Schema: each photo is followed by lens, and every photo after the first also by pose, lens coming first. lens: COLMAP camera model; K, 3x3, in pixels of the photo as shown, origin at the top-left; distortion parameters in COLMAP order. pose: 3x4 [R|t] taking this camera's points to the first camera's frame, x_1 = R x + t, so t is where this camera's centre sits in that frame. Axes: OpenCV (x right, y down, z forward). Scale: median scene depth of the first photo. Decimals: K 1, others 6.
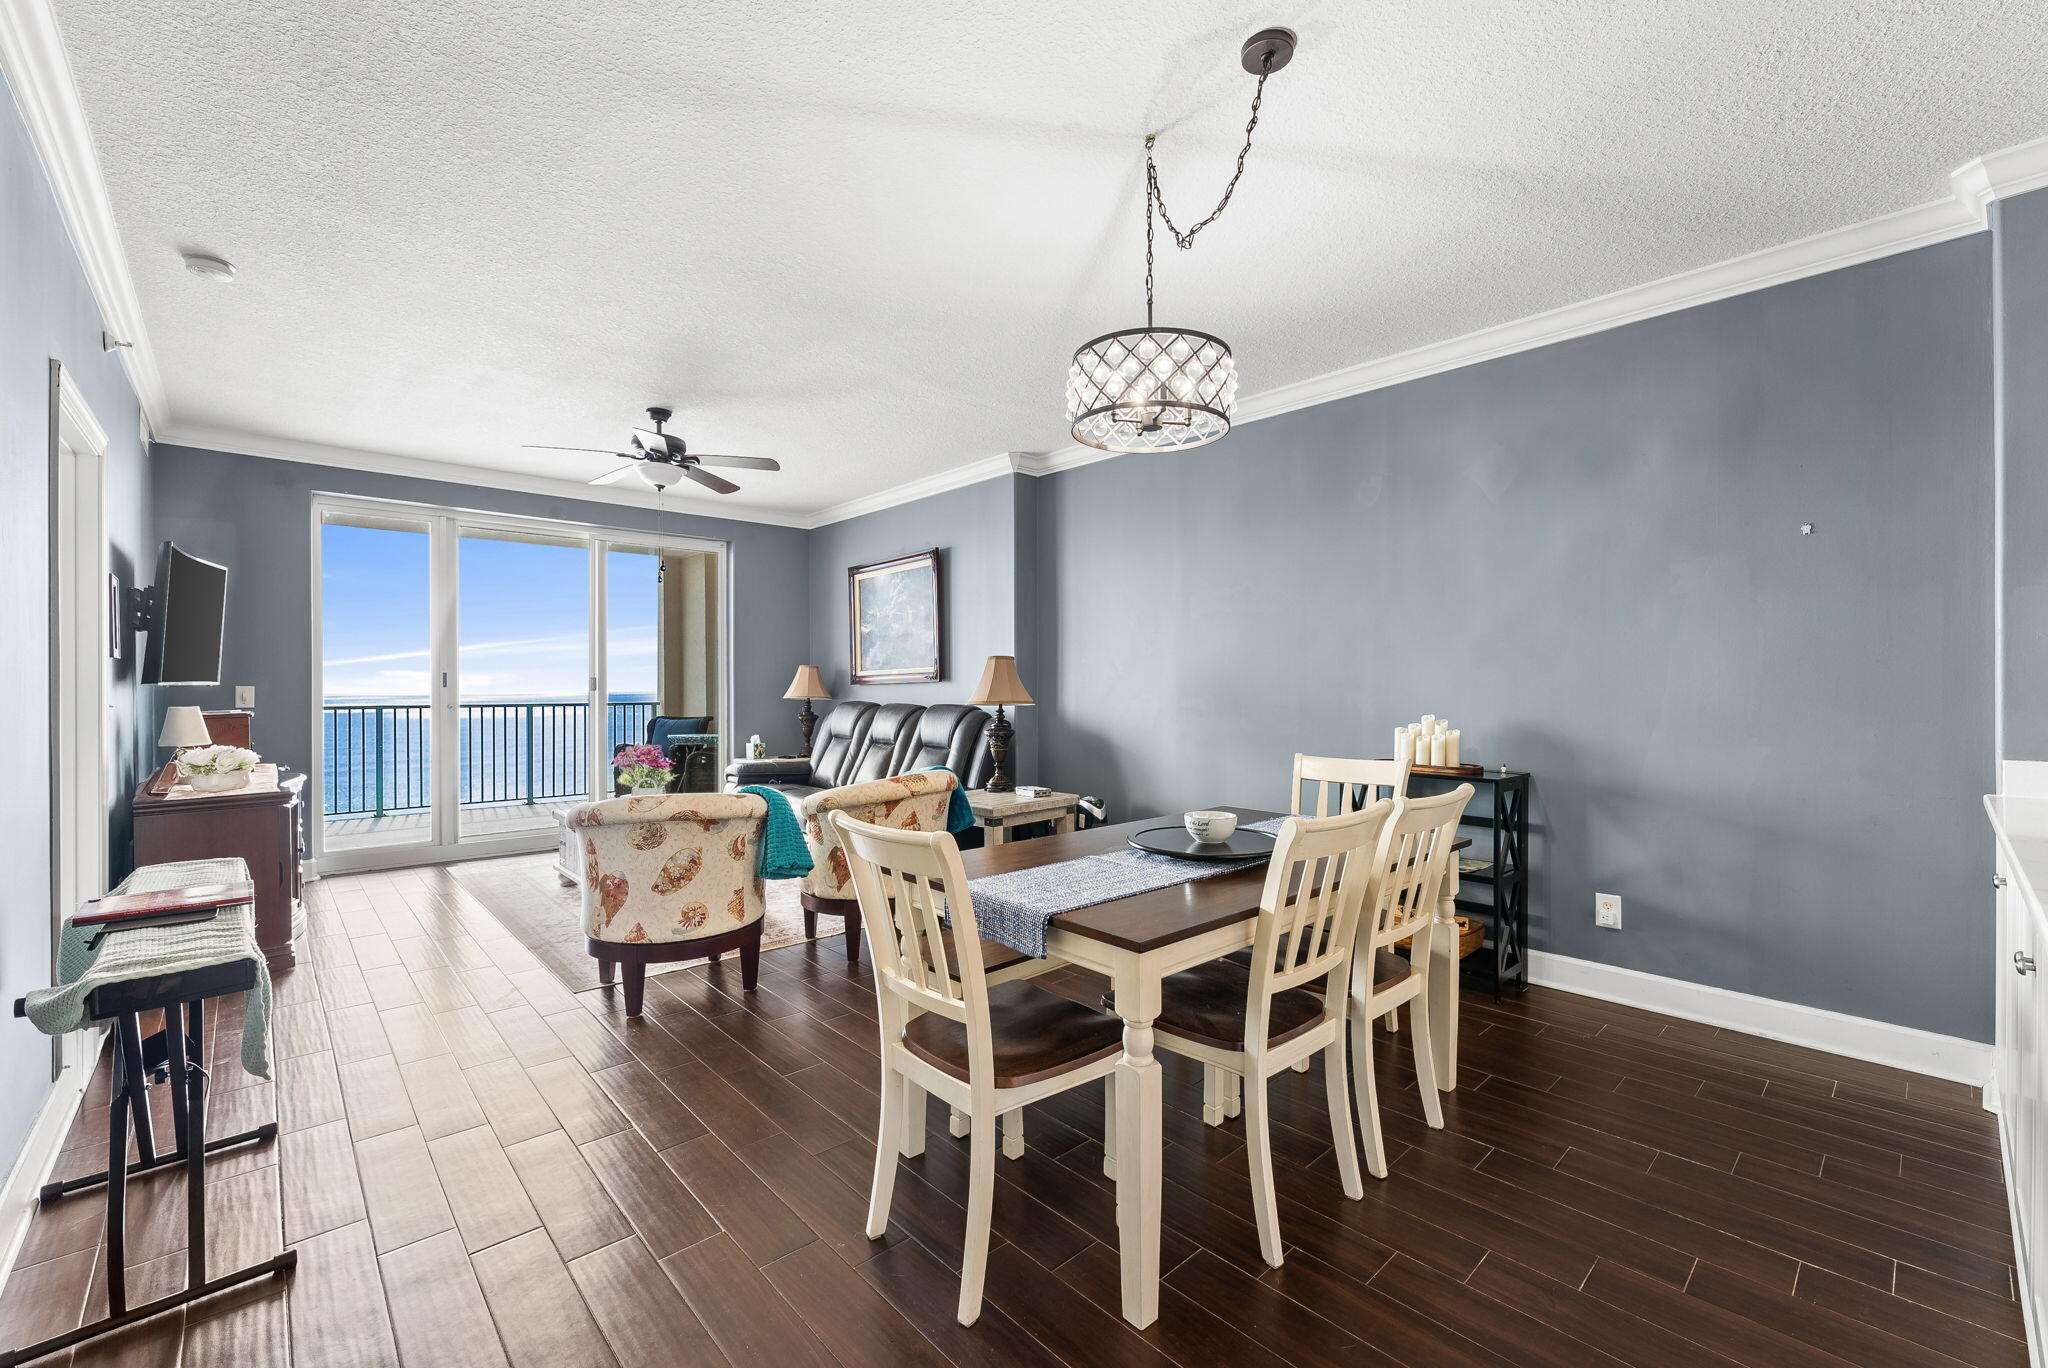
lens RADIAL K [[845.0, 0, 1028.3], [0, 845.0, 683.5], [0, 0, 1]] dist [-0.007067, -0.000106]
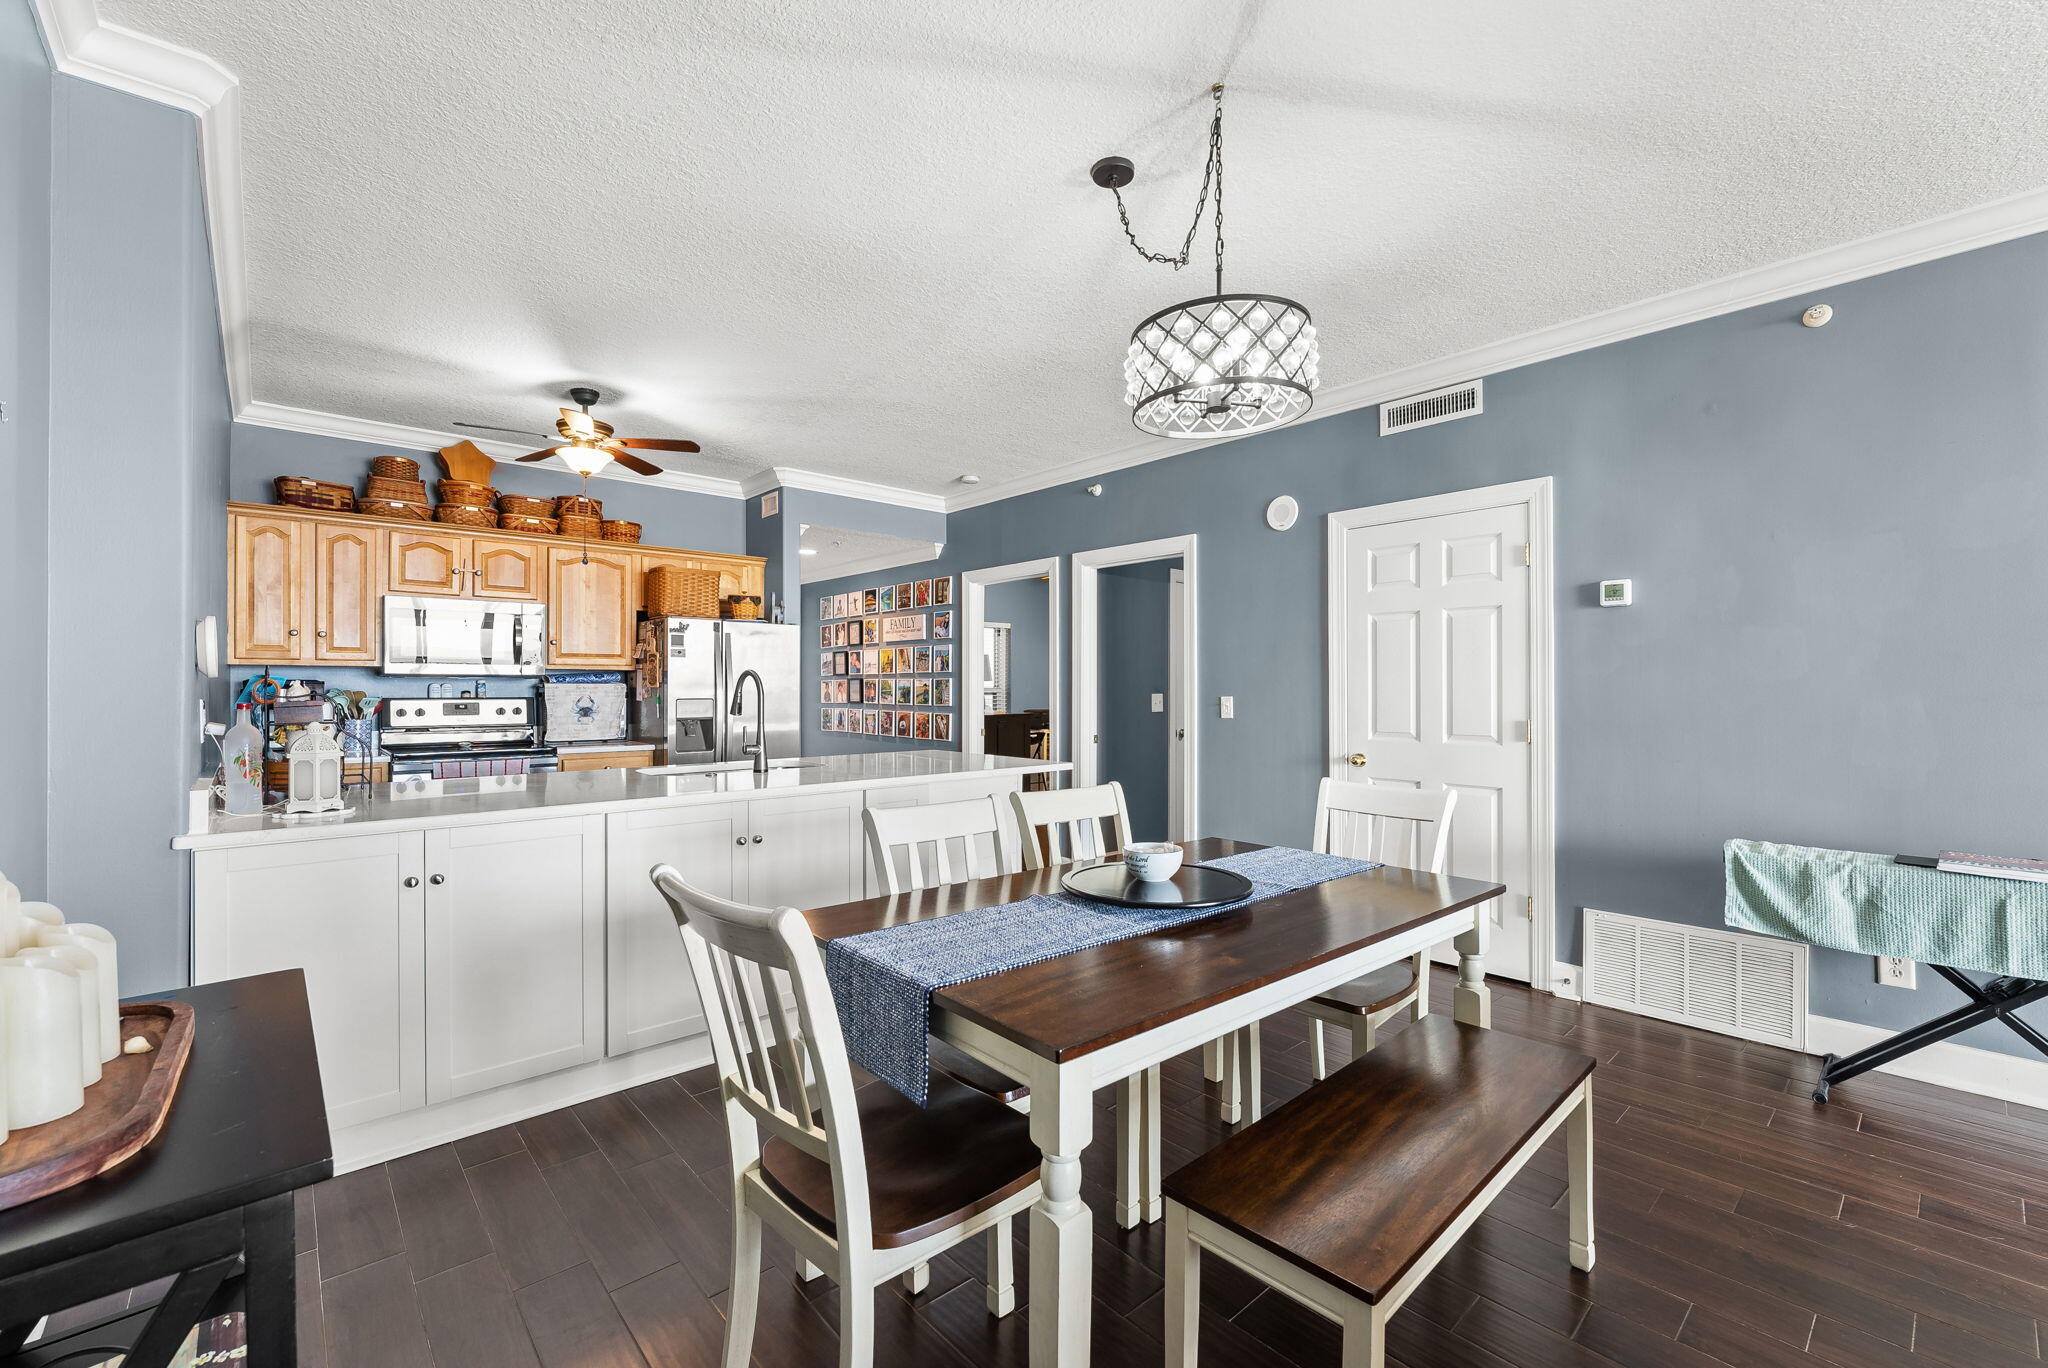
lens RADIAL K [[845.0, 0, 1028.3], [0, 845.0, 683.5], [0, 0, 1]] dist [-0.007067, -0.000106]
pose [[-0.999941, 0.002450, 0.010611, 0.219371], [0.002360, 0.999962, -0.008417, -0.004277], [-0.010631, -0.008391, -0.999908, 1.225112]]
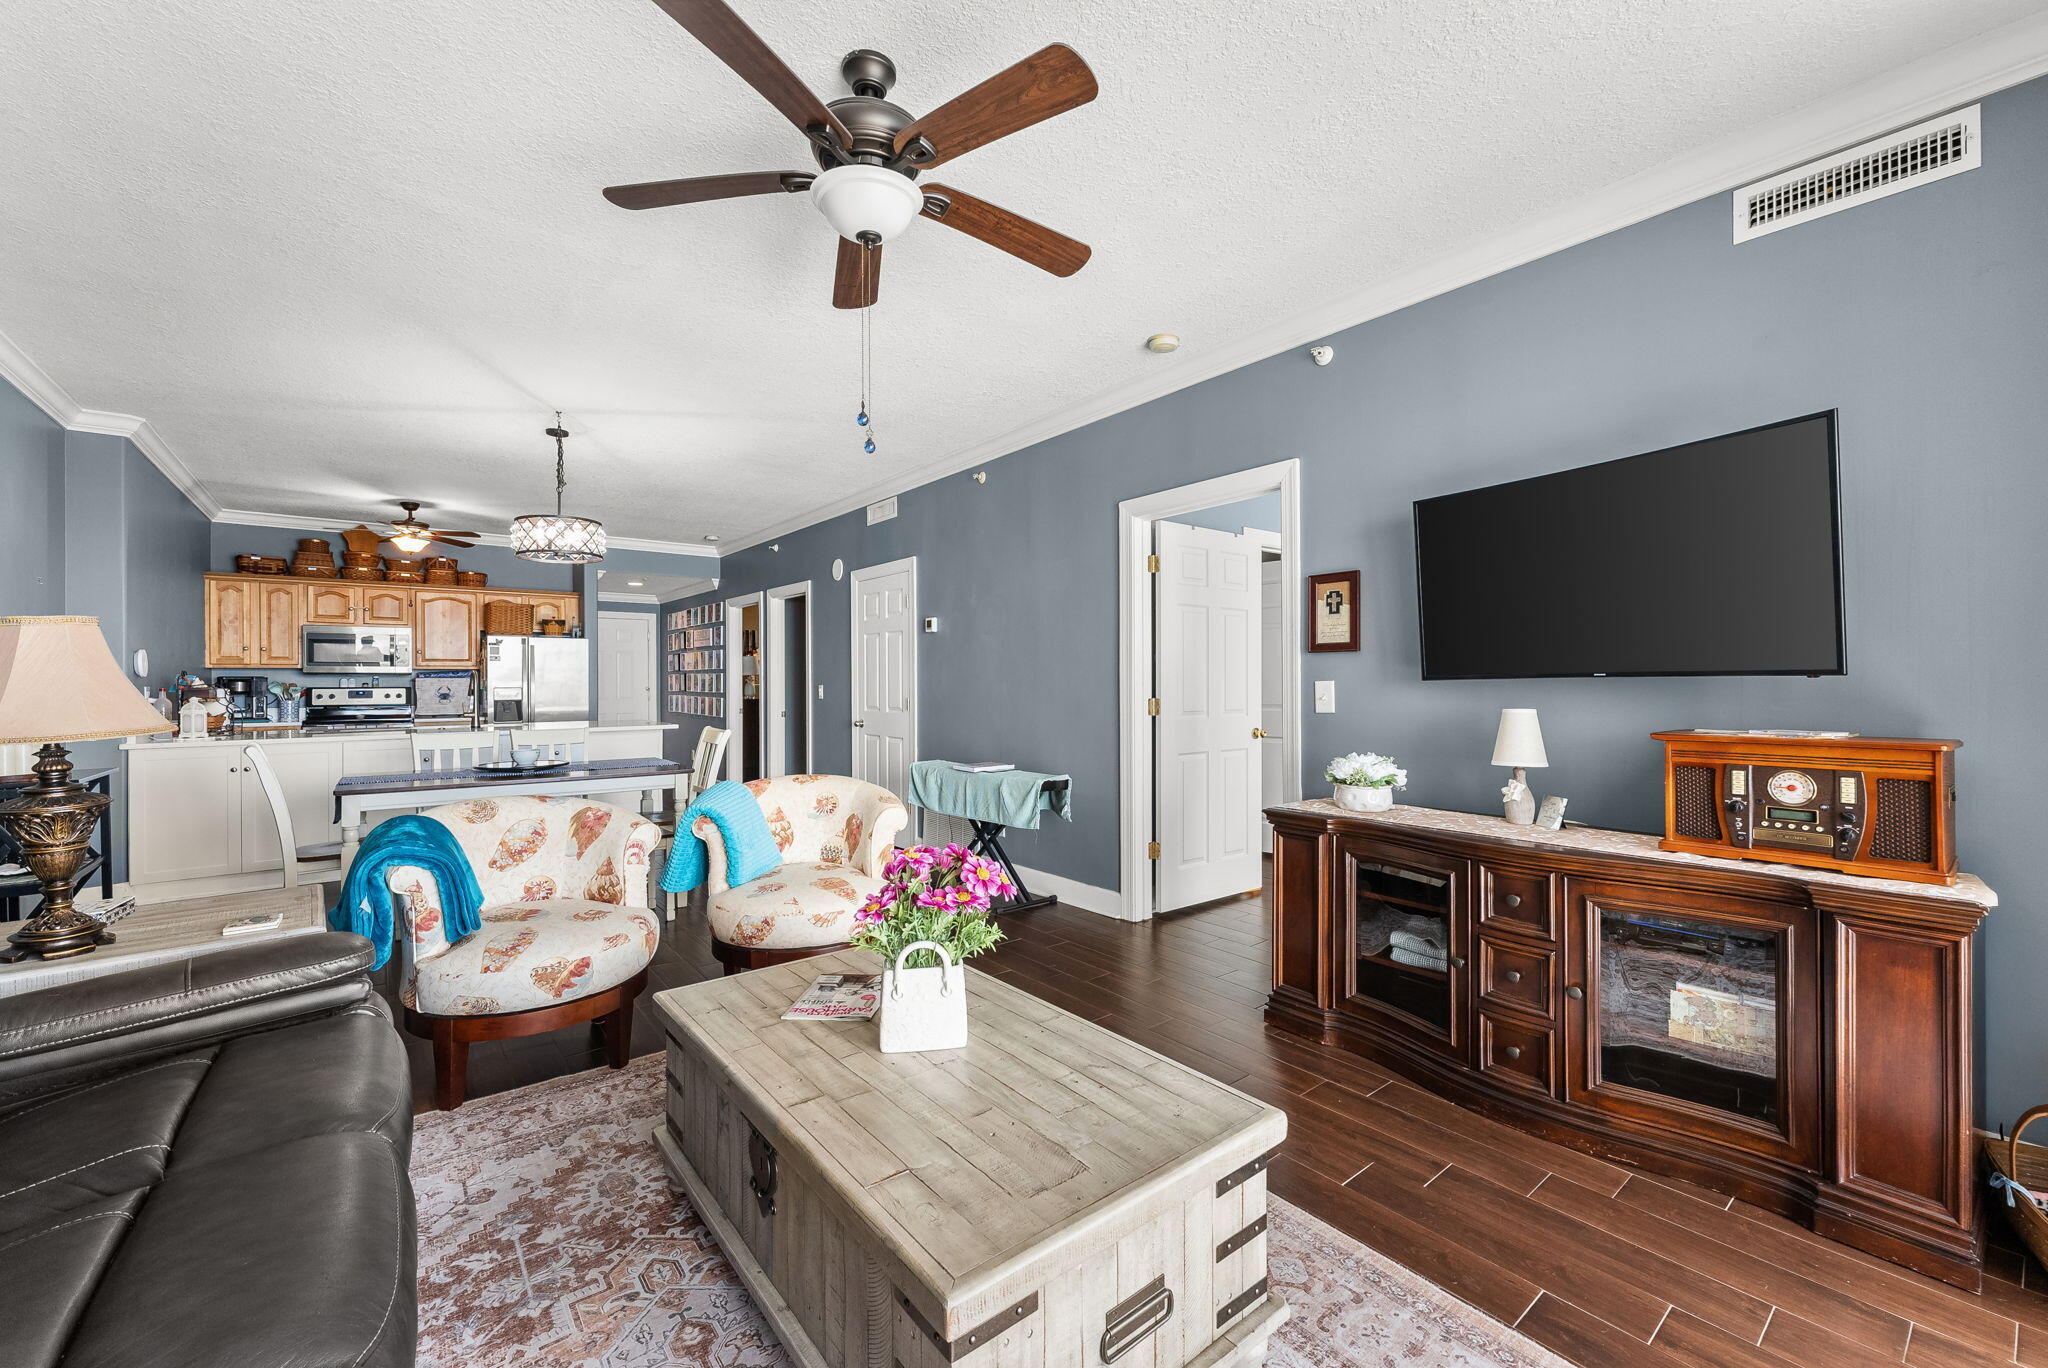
lens RADIAL K [[816.0, 0, 1027.8], [0, 816.0, 680.7], [0, 0, 1]] dist [0.000423, 0.000116]
pose [[-0.997744, 0.005494, 0.066915, -0.715423], [0.005353, 0.999983, -0.002286, 0.001961], [-0.066927, -0.001922, -0.997756, 1.860468]]
